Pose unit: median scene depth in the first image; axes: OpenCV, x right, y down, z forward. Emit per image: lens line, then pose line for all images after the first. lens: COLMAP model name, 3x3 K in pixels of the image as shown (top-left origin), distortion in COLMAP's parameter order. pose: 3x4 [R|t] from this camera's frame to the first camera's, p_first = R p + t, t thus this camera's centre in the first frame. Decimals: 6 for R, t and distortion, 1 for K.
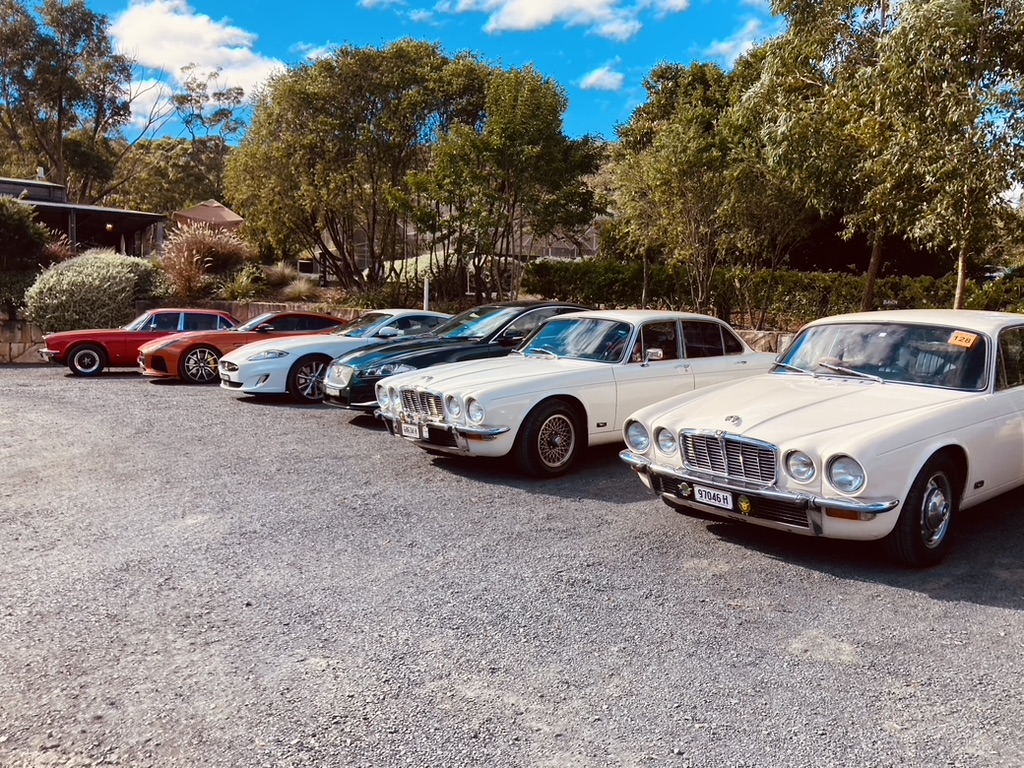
lens RADIAL K [[857.8, 0, 522.5], [0, 857.8, 386.3], [0, 0, 1]] dist [0.055668, -0.033132]
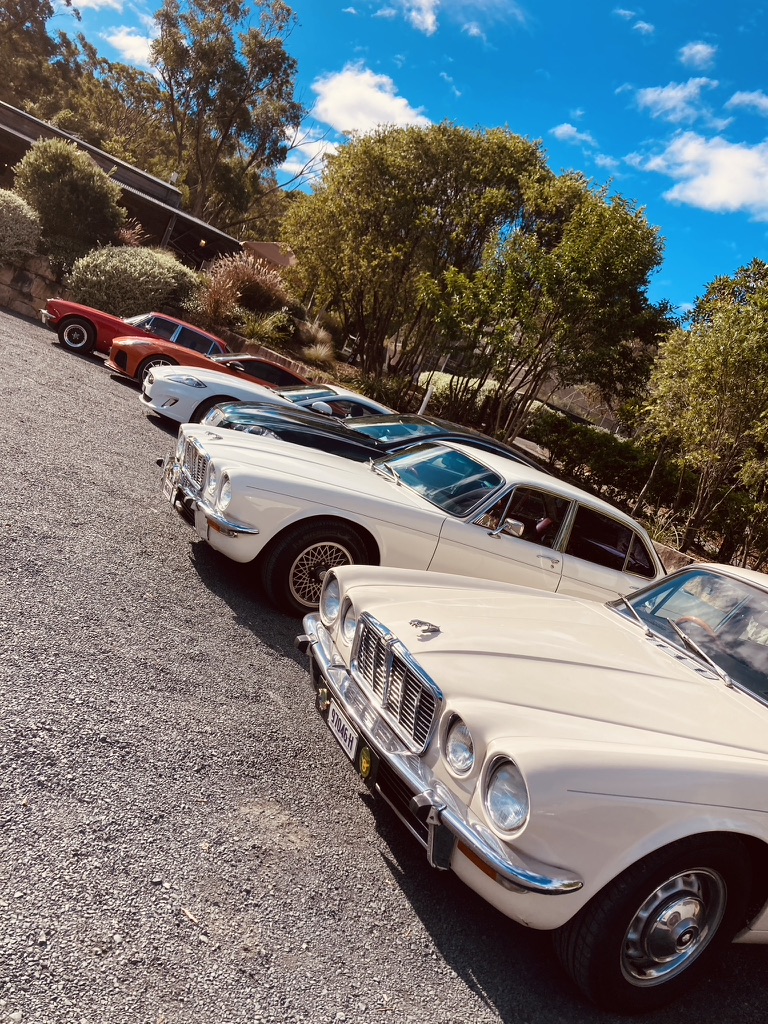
lens RADIAL K [[857.8, 0, 375.0], [0, 857.8, 504.6], [0, 0, 1]] dist [0.055668, -0.033132]
pose [[0.897720, 0.387565, -0.209503, 0.084425], [-0.390608, 0.920119, 0.028400, -0.012840], [0.203774, 0.056338, 0.977396, 0.107002]]
